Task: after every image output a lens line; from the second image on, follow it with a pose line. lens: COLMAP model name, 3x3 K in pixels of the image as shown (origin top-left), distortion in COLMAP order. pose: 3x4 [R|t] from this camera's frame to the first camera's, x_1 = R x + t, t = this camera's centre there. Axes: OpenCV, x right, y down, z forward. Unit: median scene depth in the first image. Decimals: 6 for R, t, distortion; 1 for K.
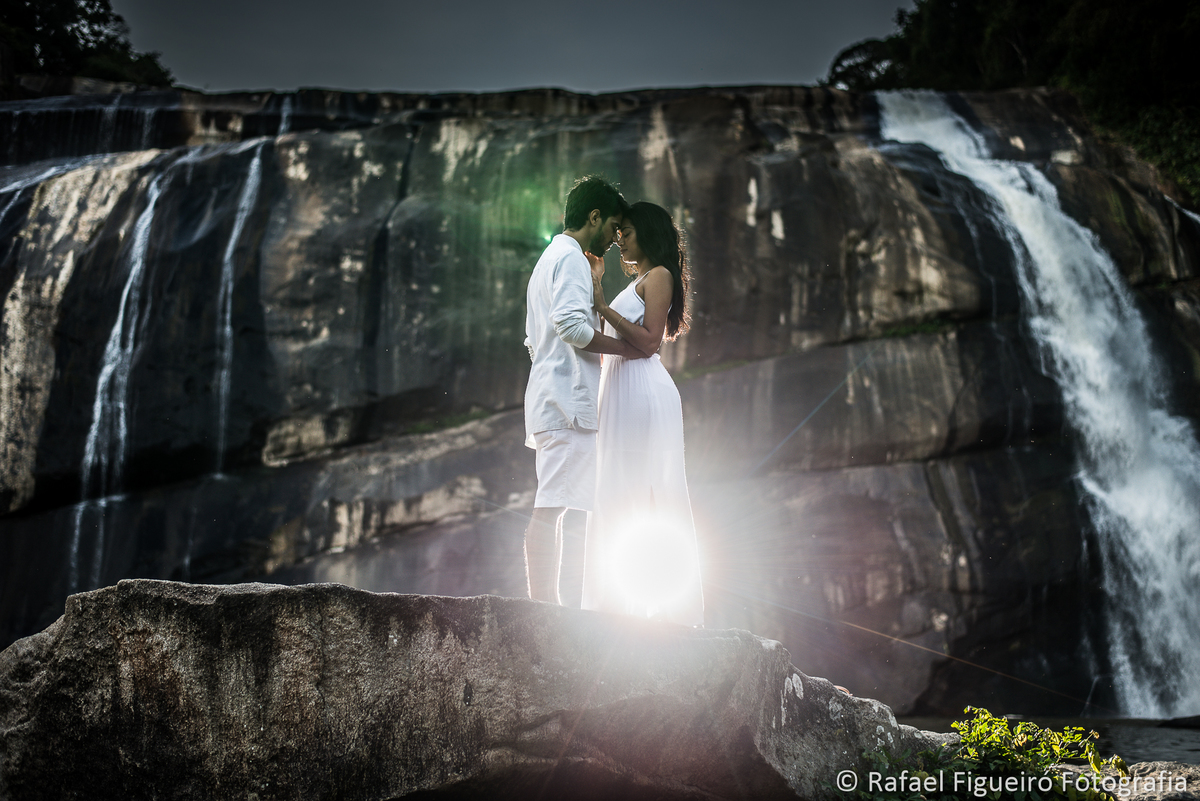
lens RADIAL K [[1739.5, 0, 583.7], [0, 1739.5, 394.5], [0, 0, 1]] dist [-0.120077, 0.115672]
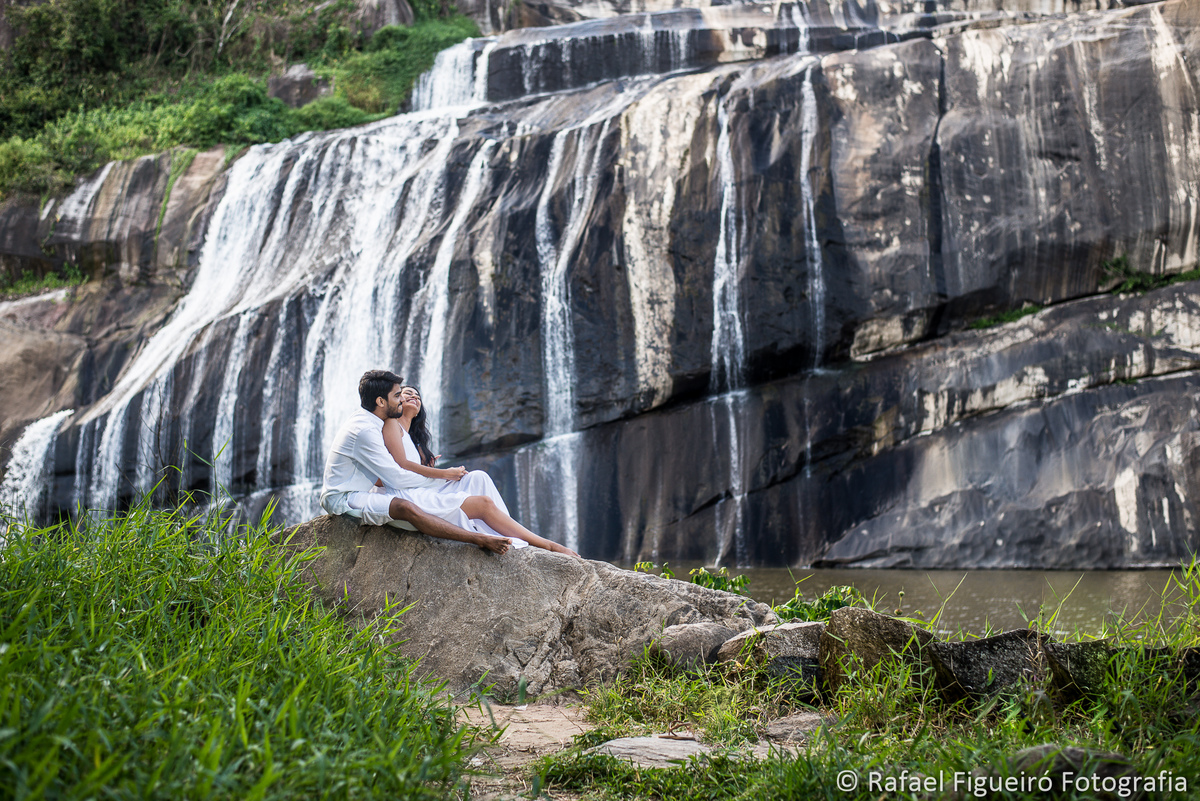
lens RADIAL K [[1878.5, 0, 599.2], [0, 1878.5, 365.8], [0, 0, 1]] dist [-0.095648, 0.022247]
pose [[0.987005, -0.019392, -0.159518, -0.142689], [0.031931, 0.996564, 0.076422, -0.053660], [0.157488, -0.080522, 0.984233, -0.249589]]
